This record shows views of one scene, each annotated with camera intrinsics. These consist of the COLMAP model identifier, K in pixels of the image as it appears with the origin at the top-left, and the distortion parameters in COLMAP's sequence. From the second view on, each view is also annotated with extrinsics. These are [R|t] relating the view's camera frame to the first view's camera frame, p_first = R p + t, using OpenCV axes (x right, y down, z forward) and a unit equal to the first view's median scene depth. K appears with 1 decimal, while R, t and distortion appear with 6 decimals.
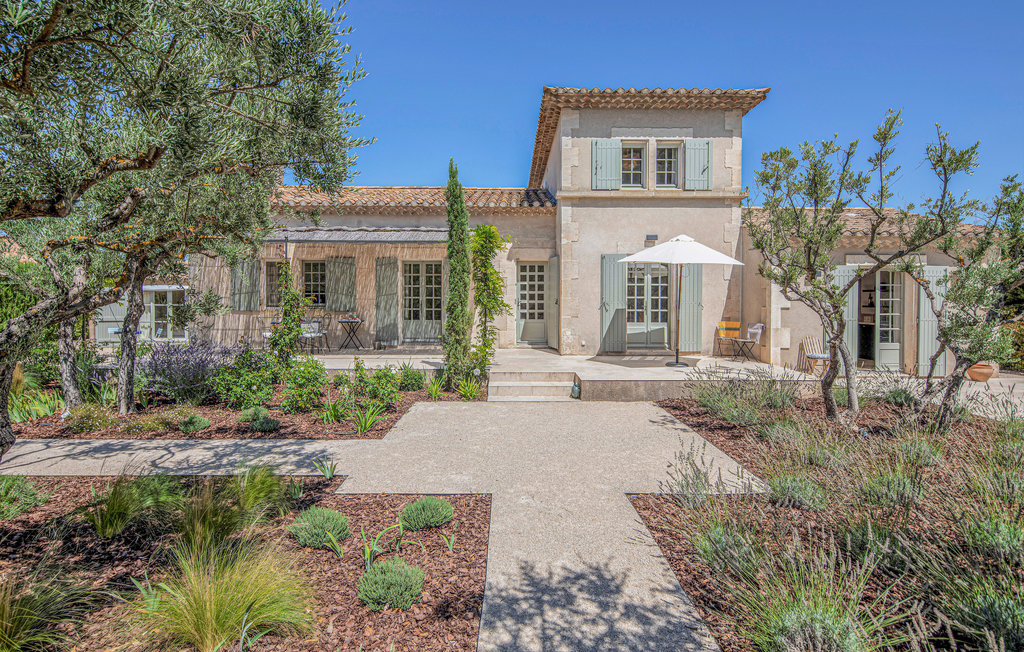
lens RADIAL K [[493.7, 0, 500.3], [0, 493.7, 318.5], [0, 0, 1]] dist [-0.001395, 0.000101]
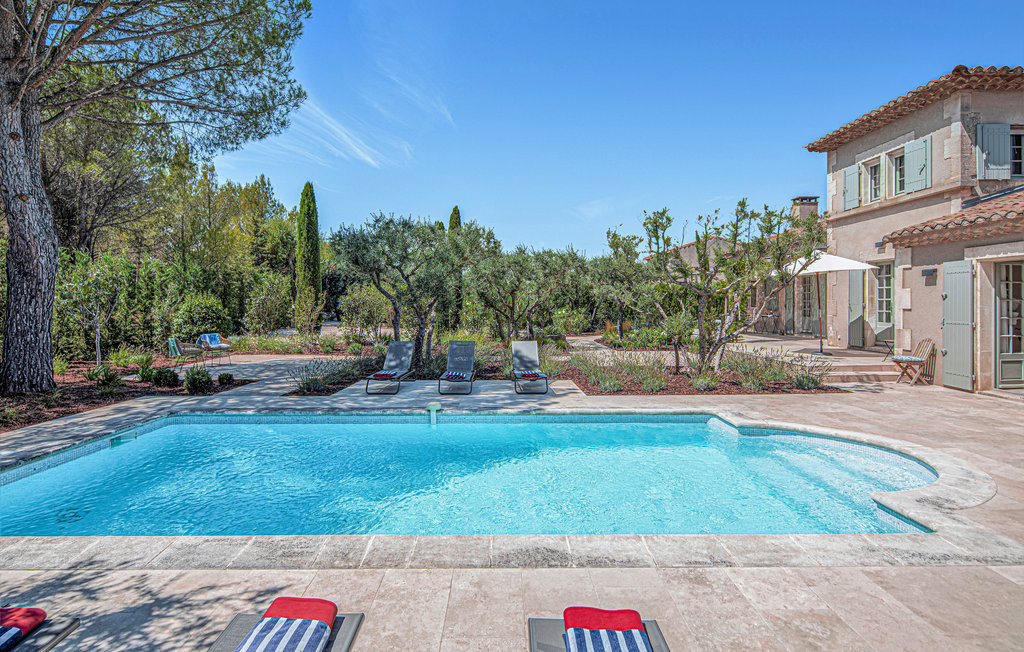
lens RADIAL K [[493.7, 0, 500.3], [0, 493.7, 318.5], [0, 0, 1]] dist [-0.001395, 0.000101]
pose [[0.008865, 0.018124, -0.999796, 1.398684], [-0.007464, 0.999809, 0.018058, -0.012956], [0.999933, 0.007303, 0.008998, 0.145436]]
